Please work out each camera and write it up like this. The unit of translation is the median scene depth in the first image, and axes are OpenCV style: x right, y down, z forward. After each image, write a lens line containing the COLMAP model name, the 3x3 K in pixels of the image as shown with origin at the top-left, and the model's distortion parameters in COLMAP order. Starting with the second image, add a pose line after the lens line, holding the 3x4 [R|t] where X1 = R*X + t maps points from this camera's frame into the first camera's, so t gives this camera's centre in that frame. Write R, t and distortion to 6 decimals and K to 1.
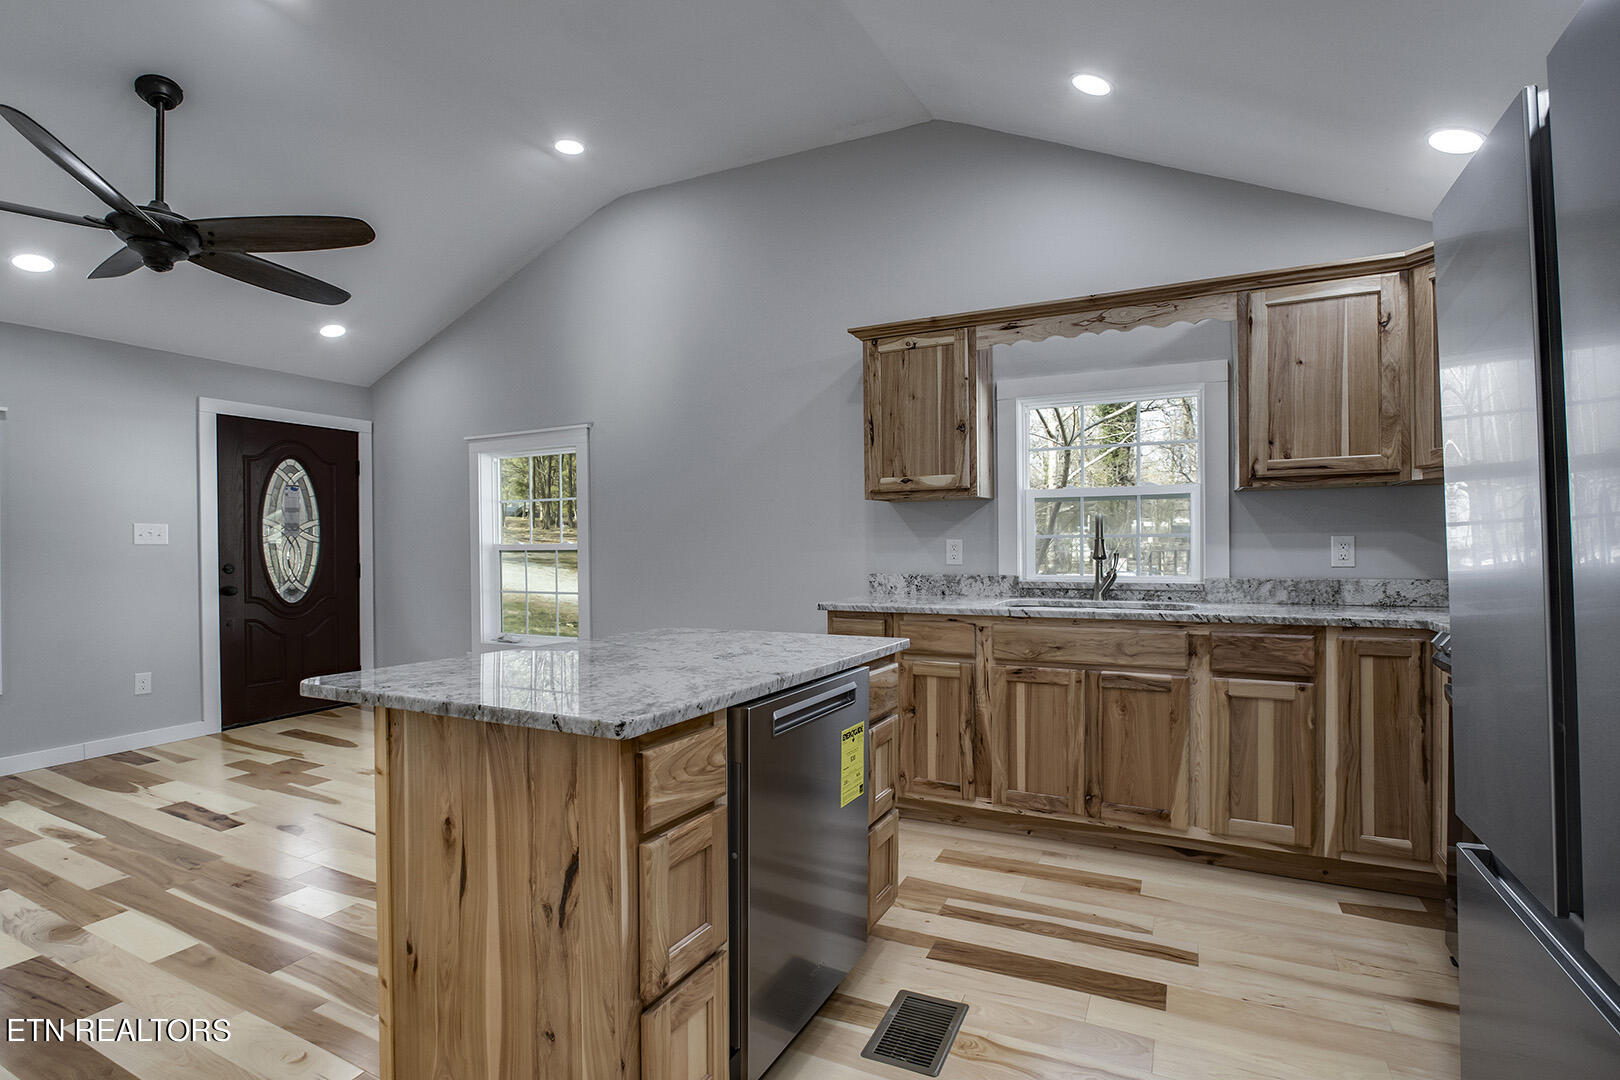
lens RADIAL K [[756.7, 0, 811.2], [0, 756.7, 554.0], [0, 0, 1]] dist [-0.026806, 0.004604]
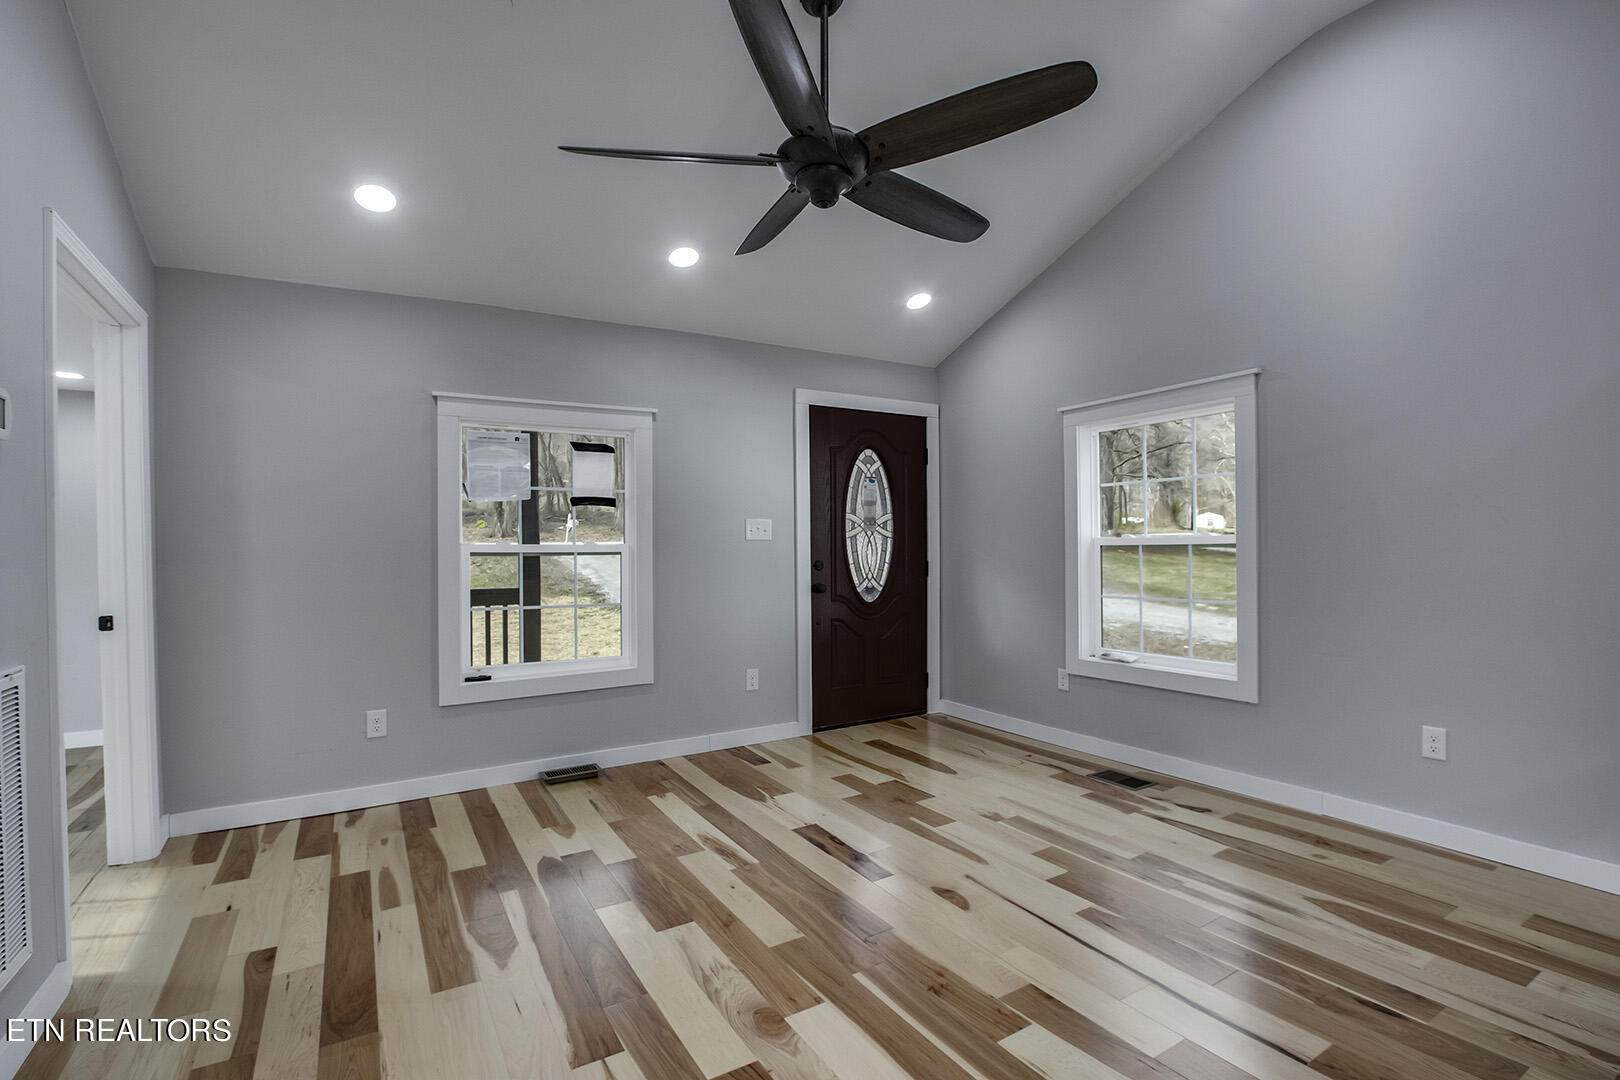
lens RADIAL K [[756.7, 0, 811.2], [0, 756.7, 554.0], [0, 0, 1]] dist [-0.026806, 0.004604]
pose [[0.845782, 0.001293, -0.533528, -0.368304], [-0.001333, 0.999999, 0.000310, 0.006838], [0.533528, 0.000449, 0.845783, 0.230597]]
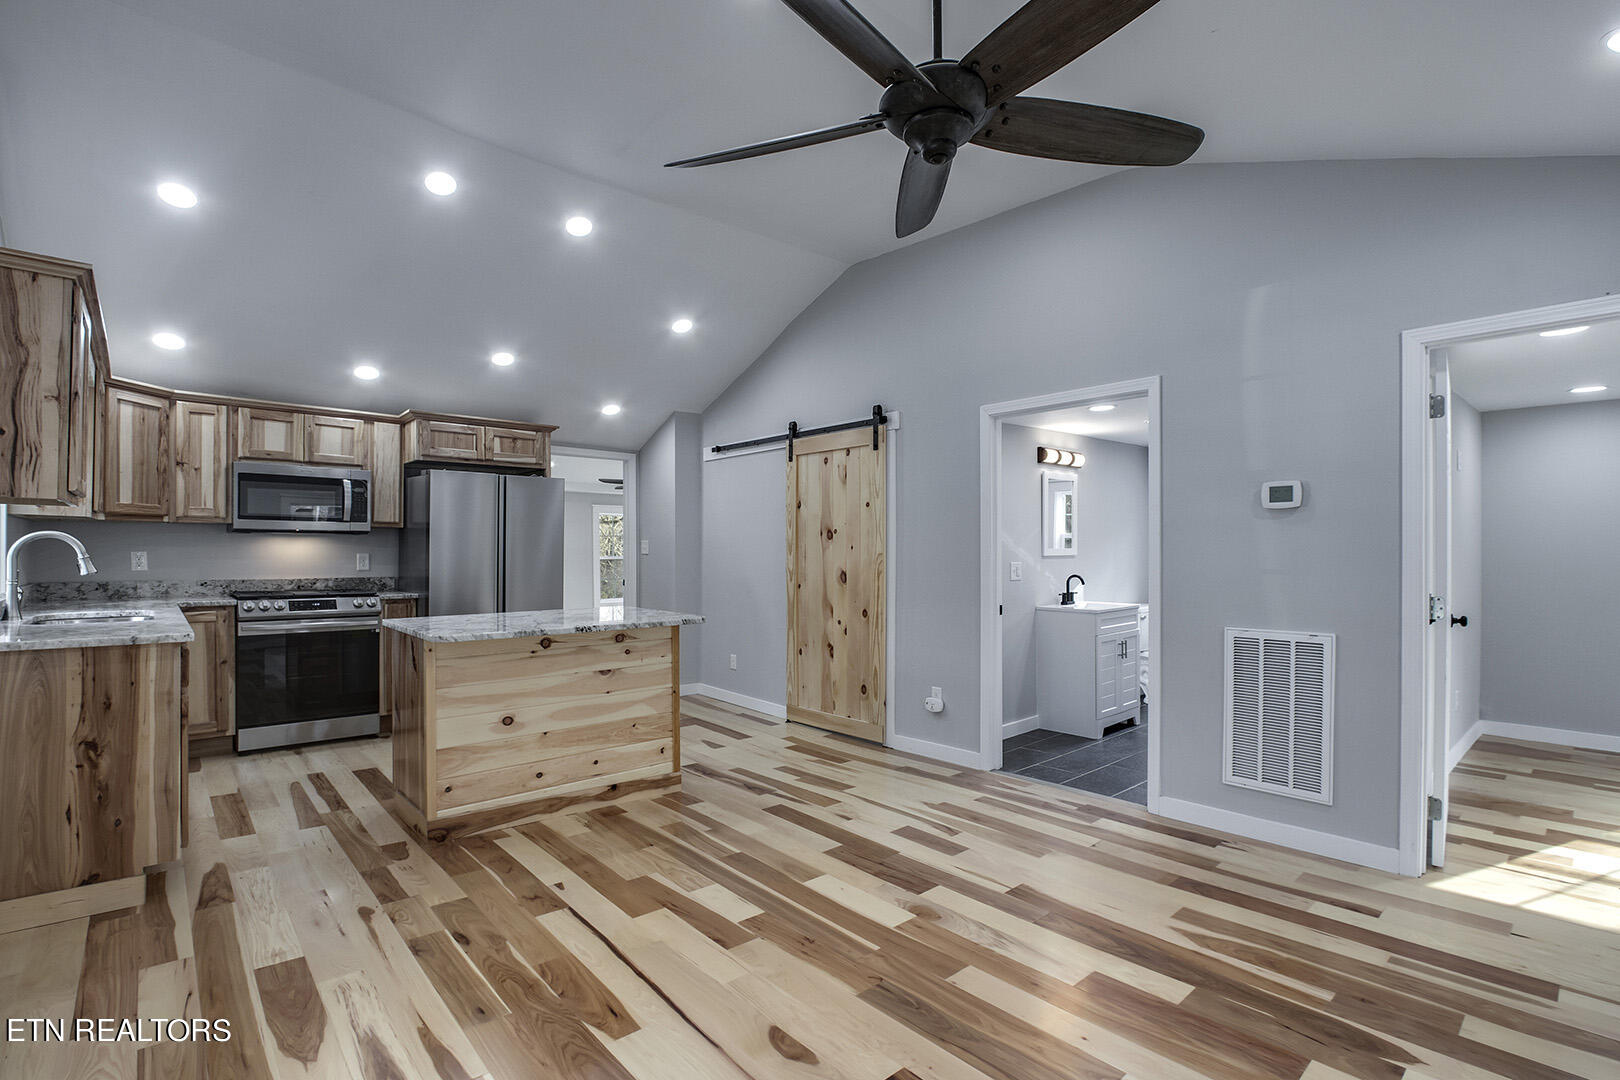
lens RADIAL K [[751.9, 0, 812.6], [0, 751.9, 553.1], [0, 0, 1]] dist [-0.021669, 0.000982]
pose [[-0.930016, 0.004855, 0.367486, -0.855990], [0.007125, 0.999963, 0.004820, -0.019709], [-0.367449, 0.007101, -0.930016, 1.412407]]
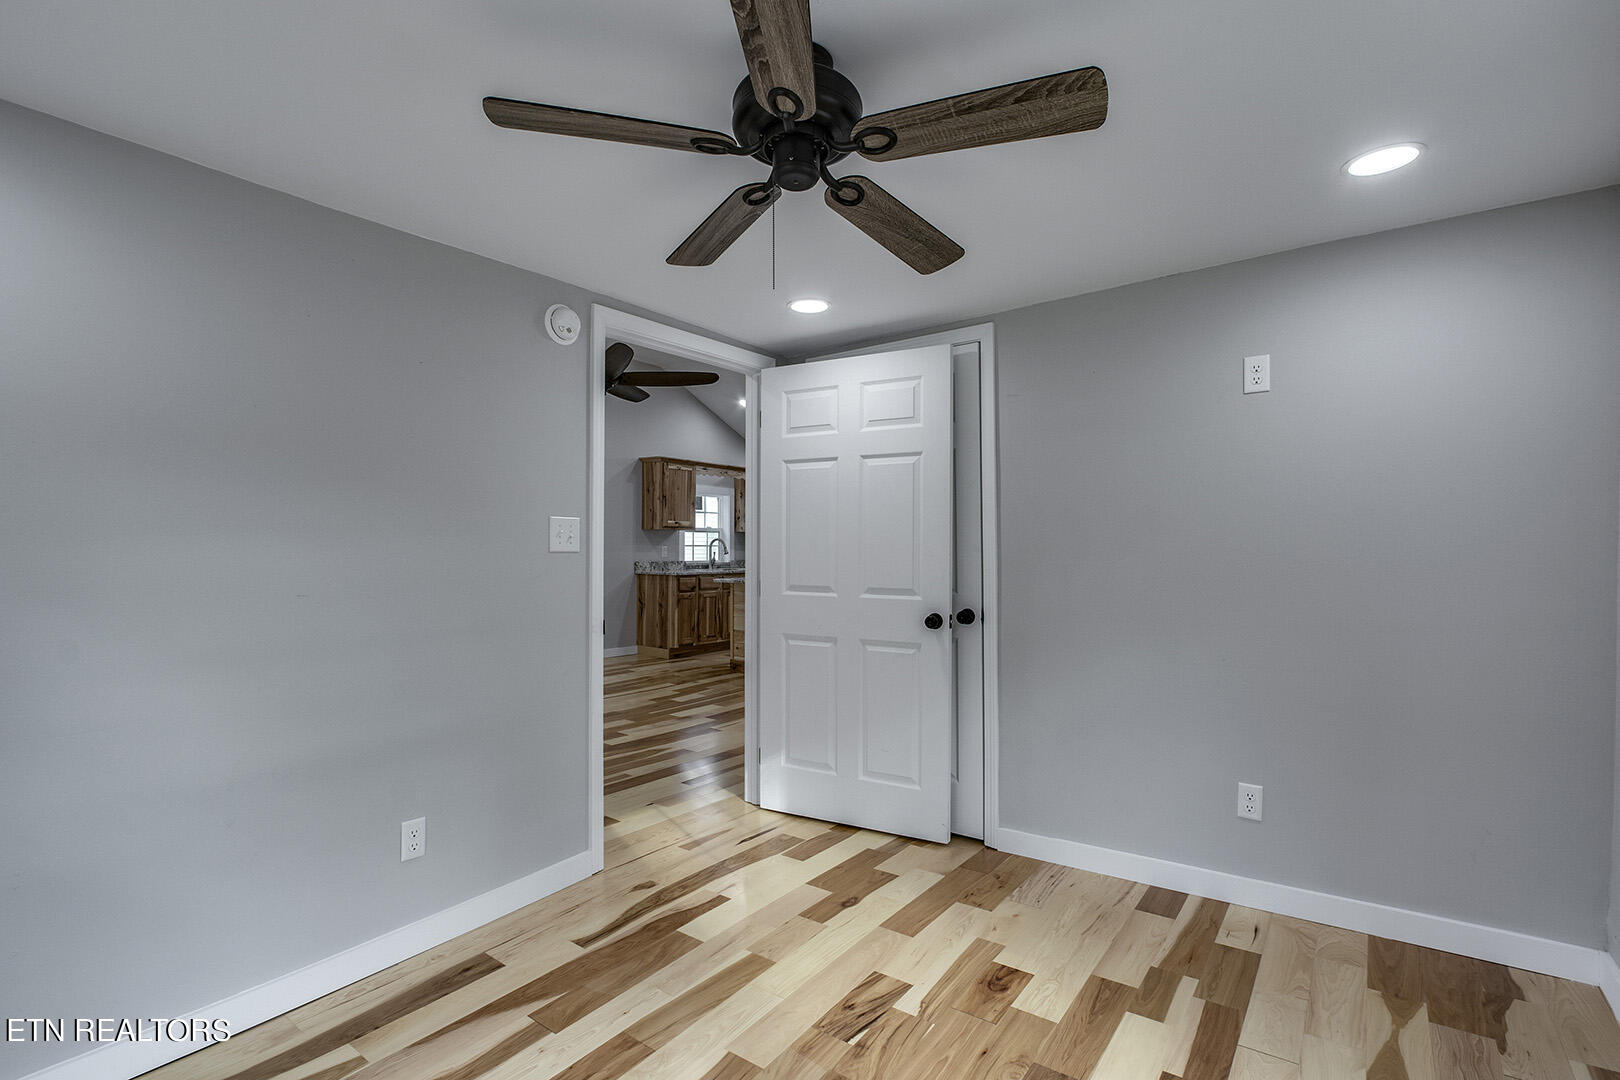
lens RADIAL K [[758.5, 0, 811.5], [0, 758.5, 552.9], [0, 0, 1]] dist [-0.023878, 0.001231]
pose [[0.170676, -0.001200, 0.985326, -2.189175], [0.004618, 0.999989, 0.000418, 0.002231], [-0.985316, 0.004479, 0.170680, 0.145077]]
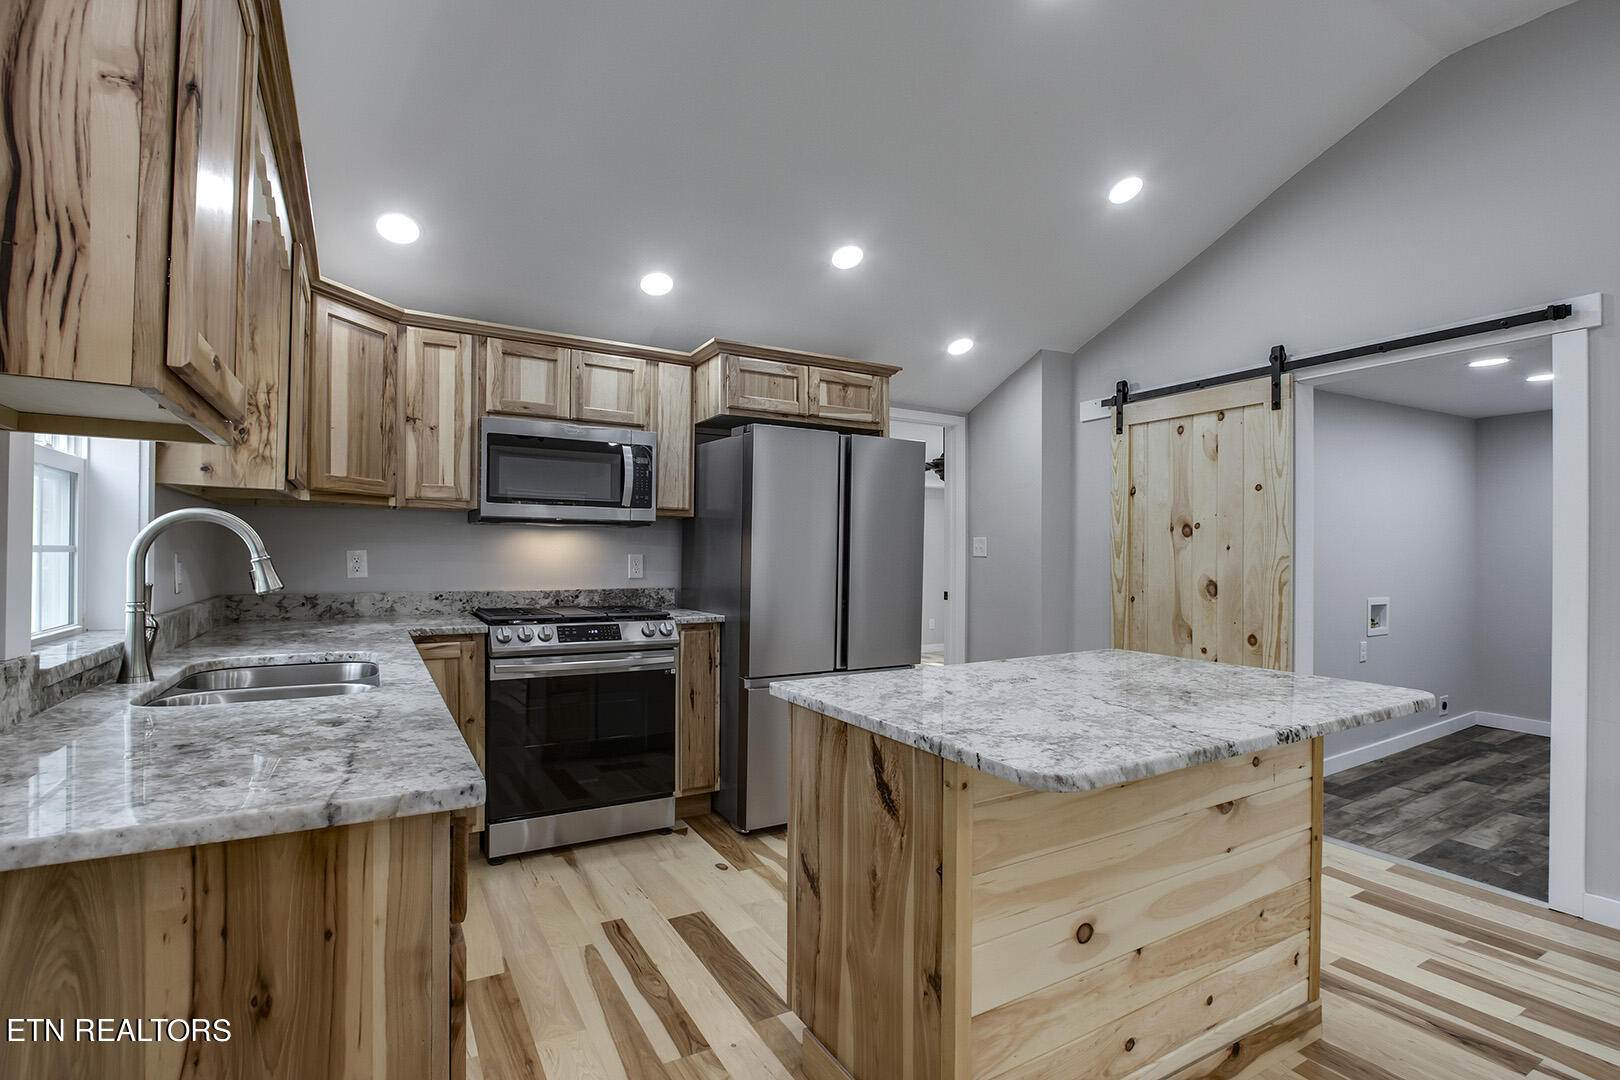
lens RADIAL K [[758.5, 0, 811.5], [0, 758.5, 552.9], [0, 0, 1]] dist [-0.023878, 0.001231]
pose [[-0.838610, 0.003539, 0.544721, -0.235077], [0.004335, 0.999991, 0.000177, -0.019145], [-0.544715, 0.002510, -0.838617, 1.103393]]
